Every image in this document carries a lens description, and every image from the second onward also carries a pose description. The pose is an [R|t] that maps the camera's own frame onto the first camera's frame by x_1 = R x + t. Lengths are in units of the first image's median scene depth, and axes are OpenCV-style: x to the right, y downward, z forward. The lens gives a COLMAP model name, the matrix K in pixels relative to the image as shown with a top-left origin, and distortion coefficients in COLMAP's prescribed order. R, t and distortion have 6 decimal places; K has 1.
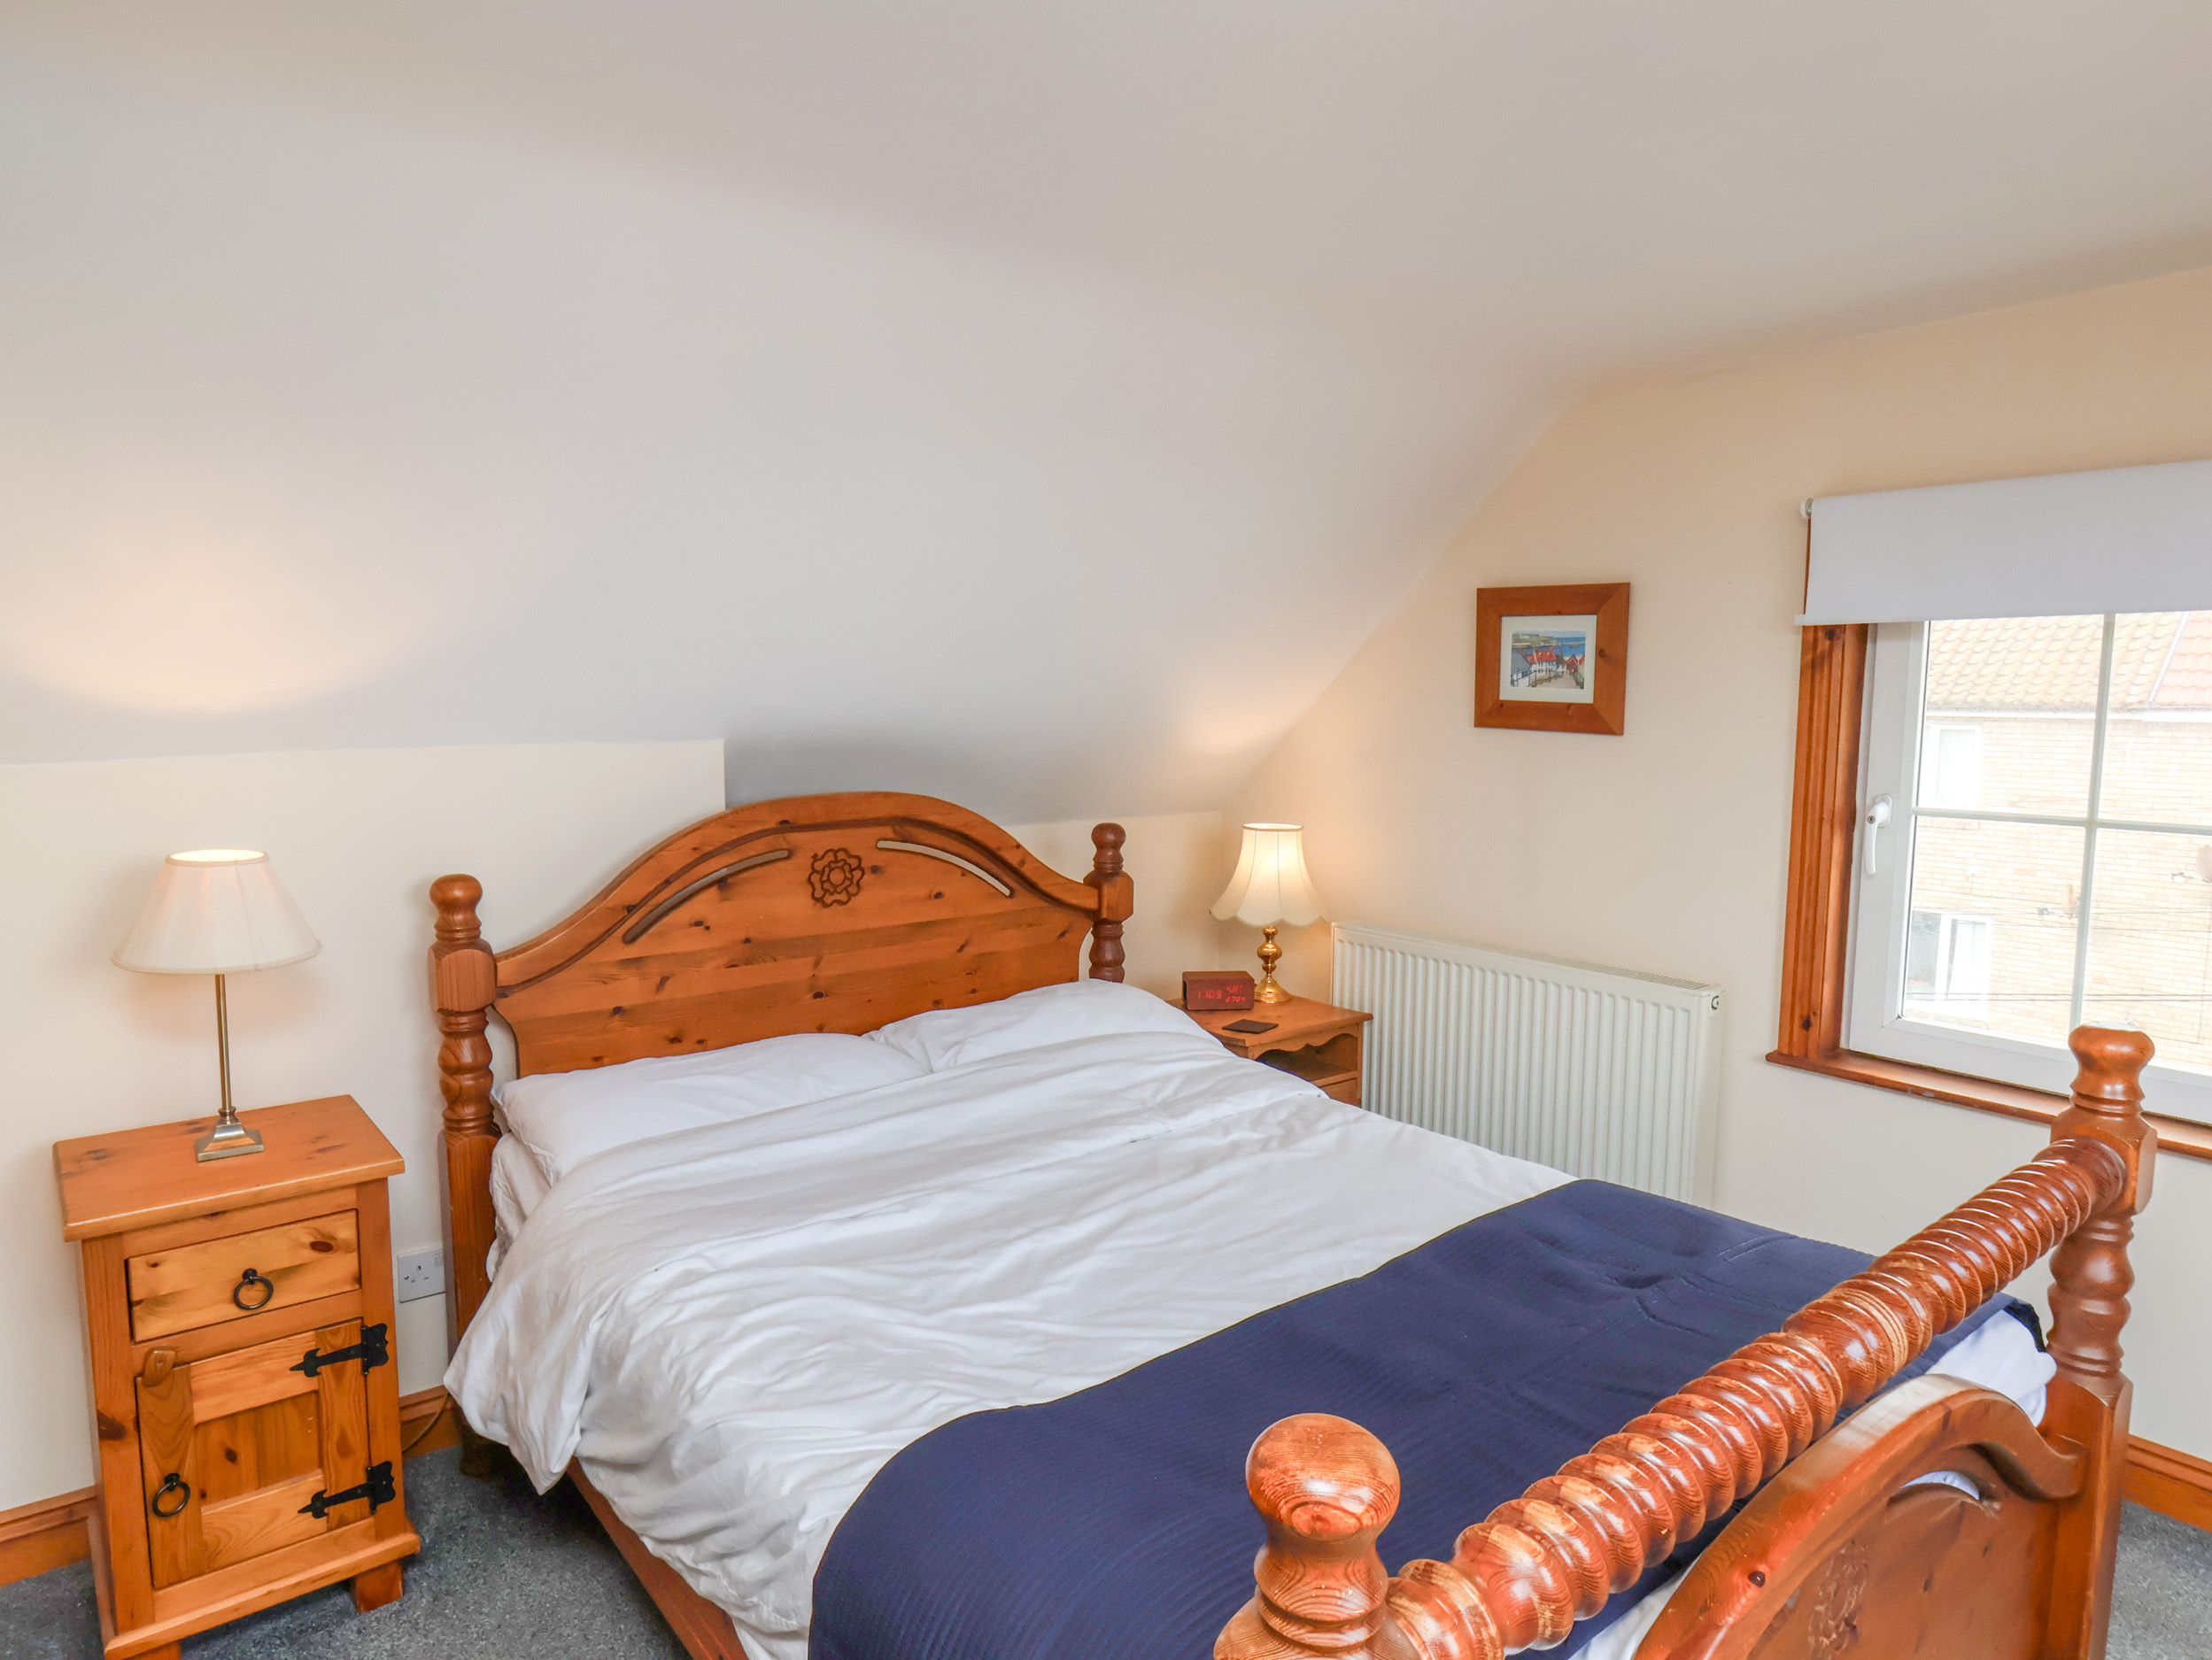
lens RADIAL K [[1303.7, 0, 1099.1], [0, 1303.7, 822.2], [0, 0, 1]] dist [0.001569, -0.000620]
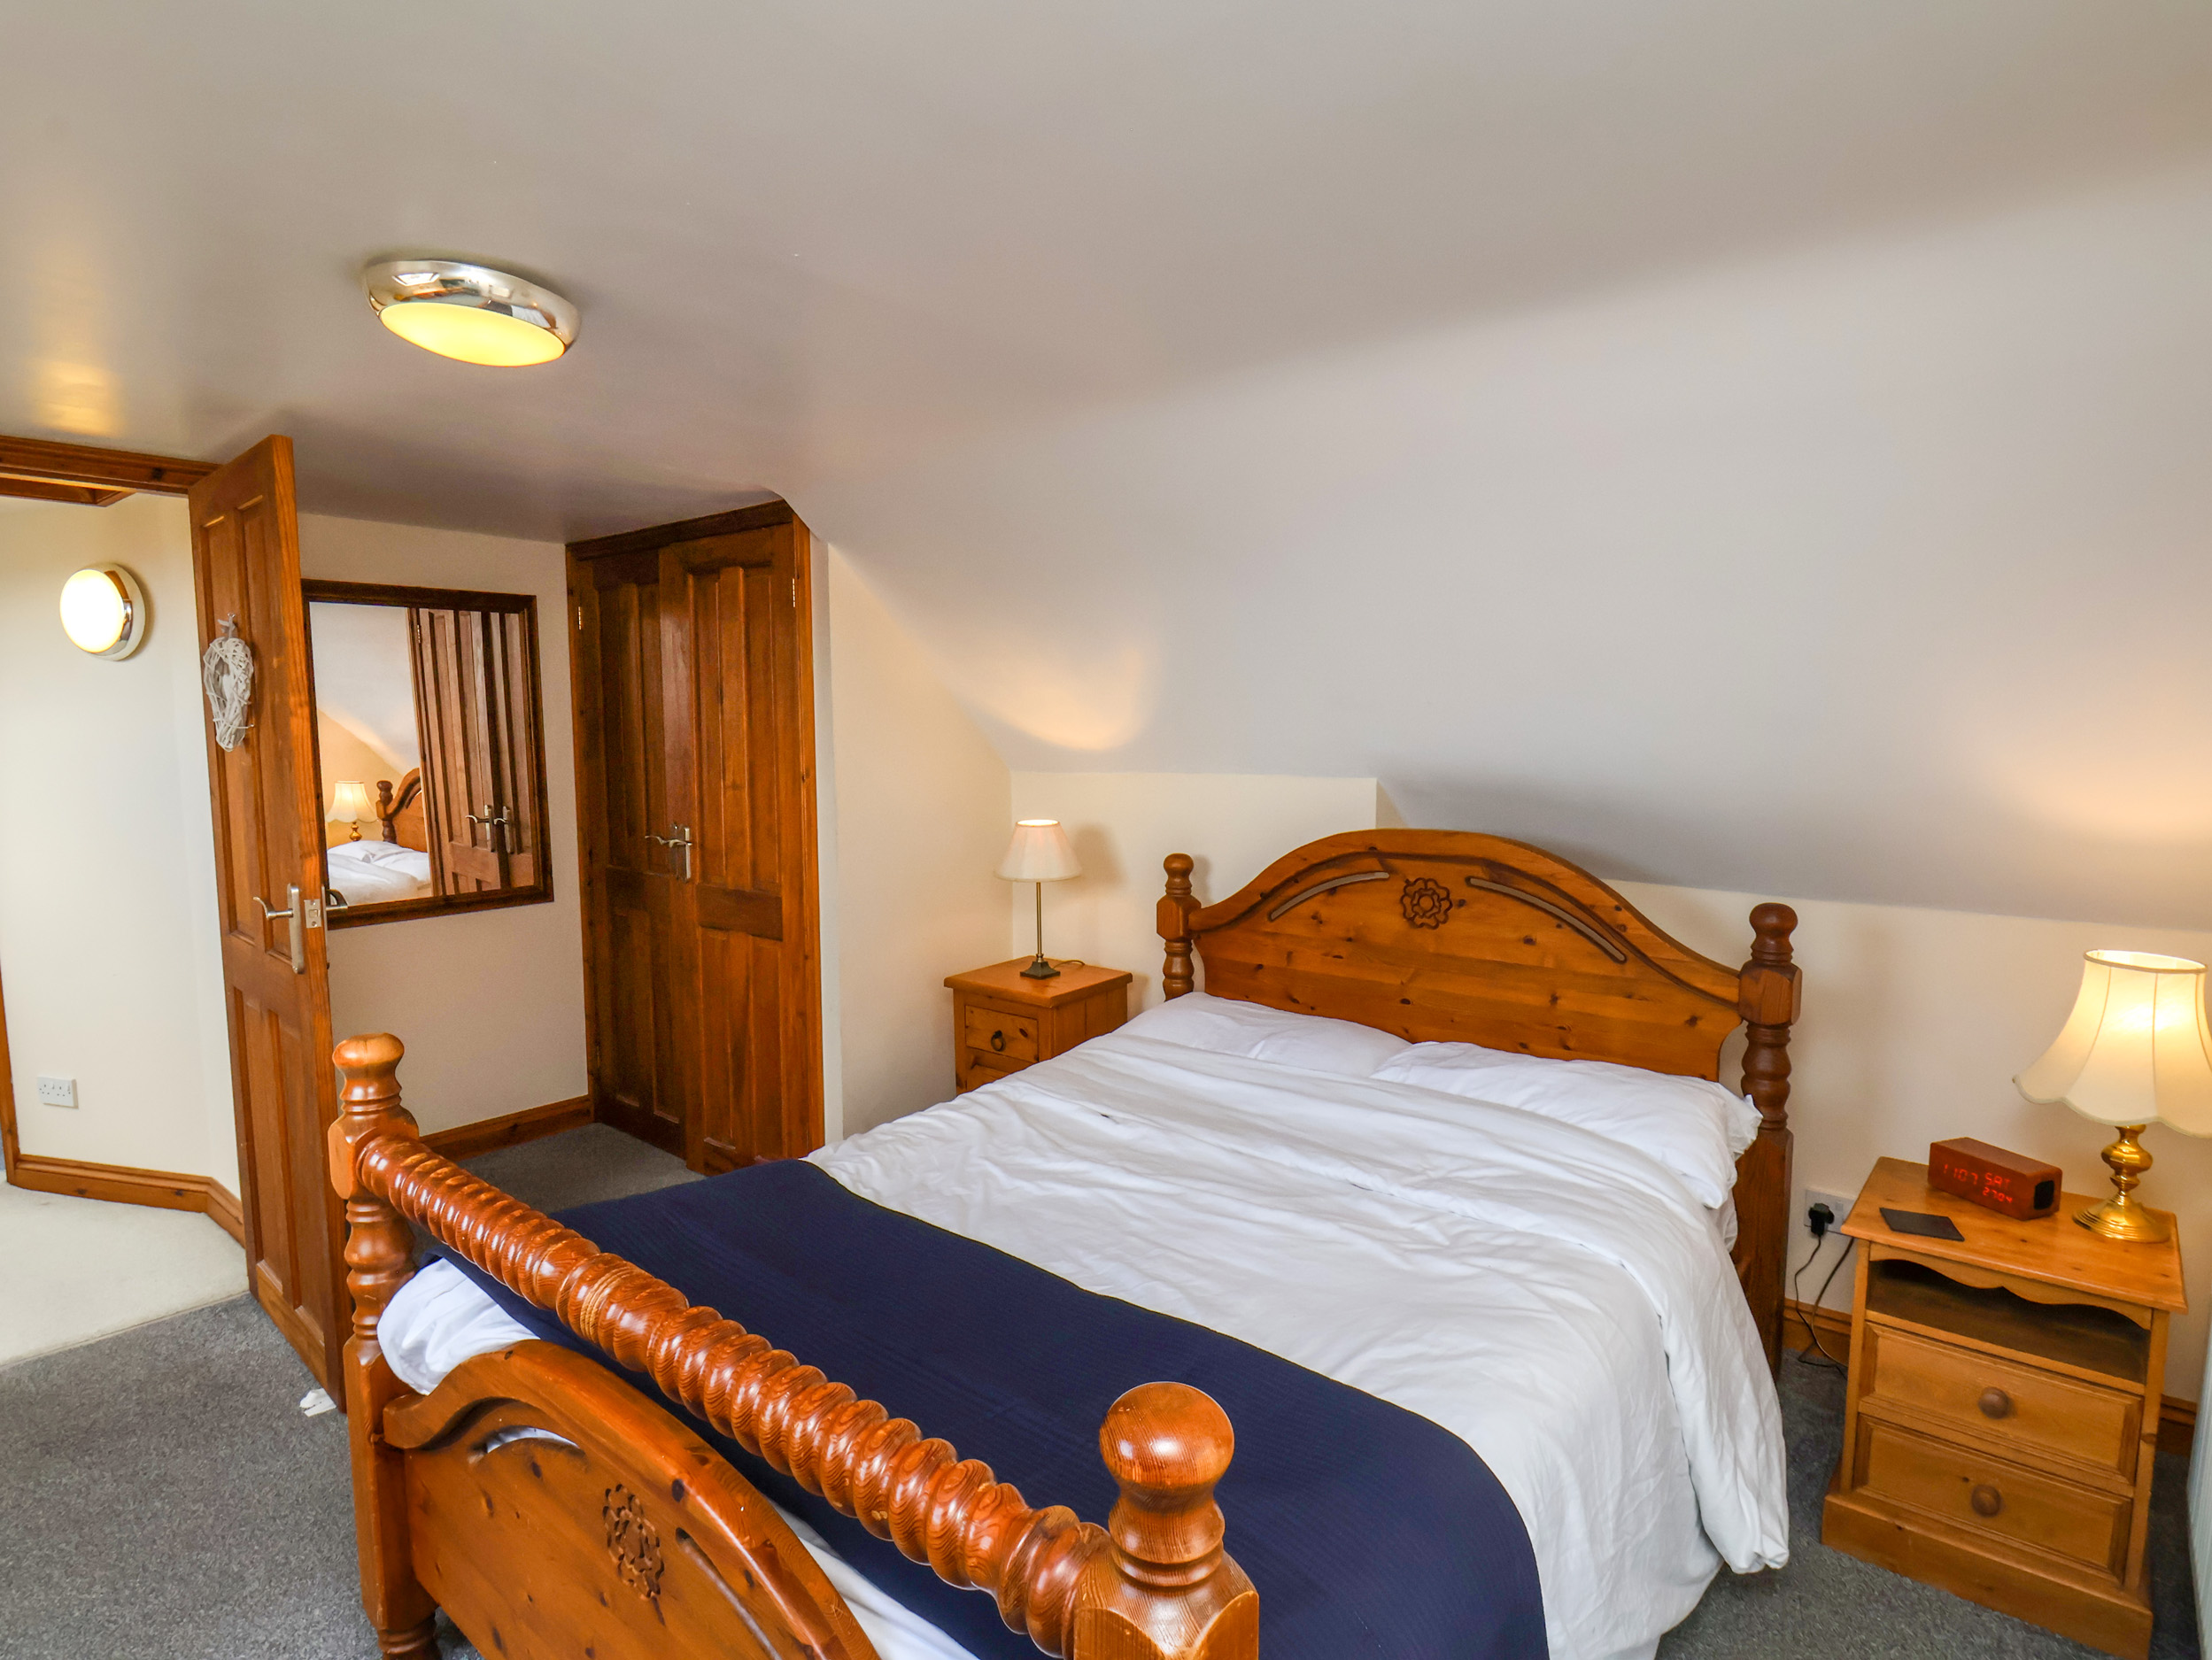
lens RADIAL K [[1149.2, 0, 1119.5], [0, 1149.2, 838.7], [0, 0, 1]] dist [-0.005162, -0.003940]
pose [[0.227043, 0.093128, -0.969422, 0.749516], [-0.099181, 0.992453, 0.072111, -0.063322], [0.968821, 0.079776, 0.234566, 0.532347]]
